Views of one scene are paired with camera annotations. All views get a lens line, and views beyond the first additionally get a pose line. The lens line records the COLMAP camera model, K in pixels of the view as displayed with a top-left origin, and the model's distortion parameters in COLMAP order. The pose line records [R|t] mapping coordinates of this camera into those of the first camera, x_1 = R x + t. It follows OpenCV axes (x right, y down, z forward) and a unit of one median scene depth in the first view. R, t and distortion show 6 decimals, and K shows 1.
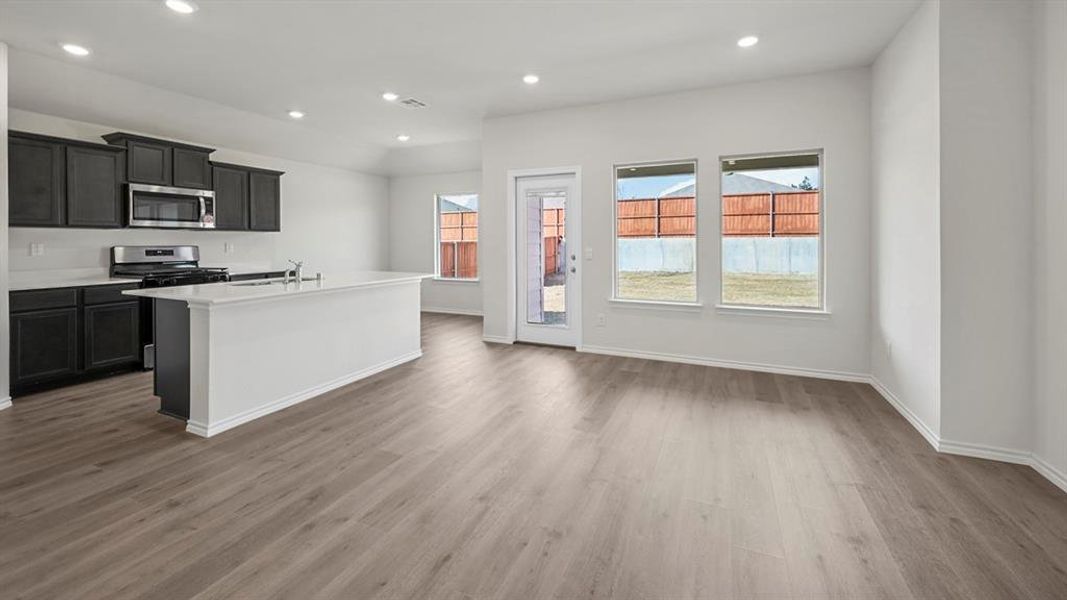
lens RADIAL K [[422.0, 0, 538.4], [0, 422.0, 243.5], [0, 0, 1]] dist [-0.005617, 0.002218]
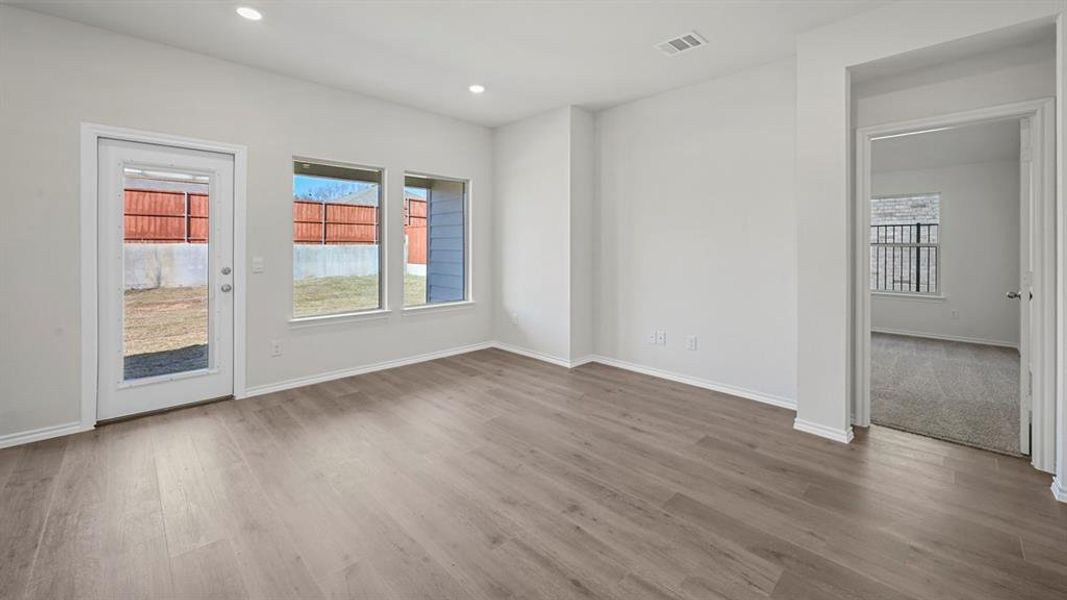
lens RADIAL K [[422.0, 0, 533.9], [0, 422.0, 248.3], [0, 0, 1]] dist [-0.005617, 0.002218]
pose [[0.367579, 0.003301, 0.929986, -0.415580], [0.001730, 0.999990, -0.004234, -0.001357], [-0.929991, 0.003165, 0.367570, 0.268722]]
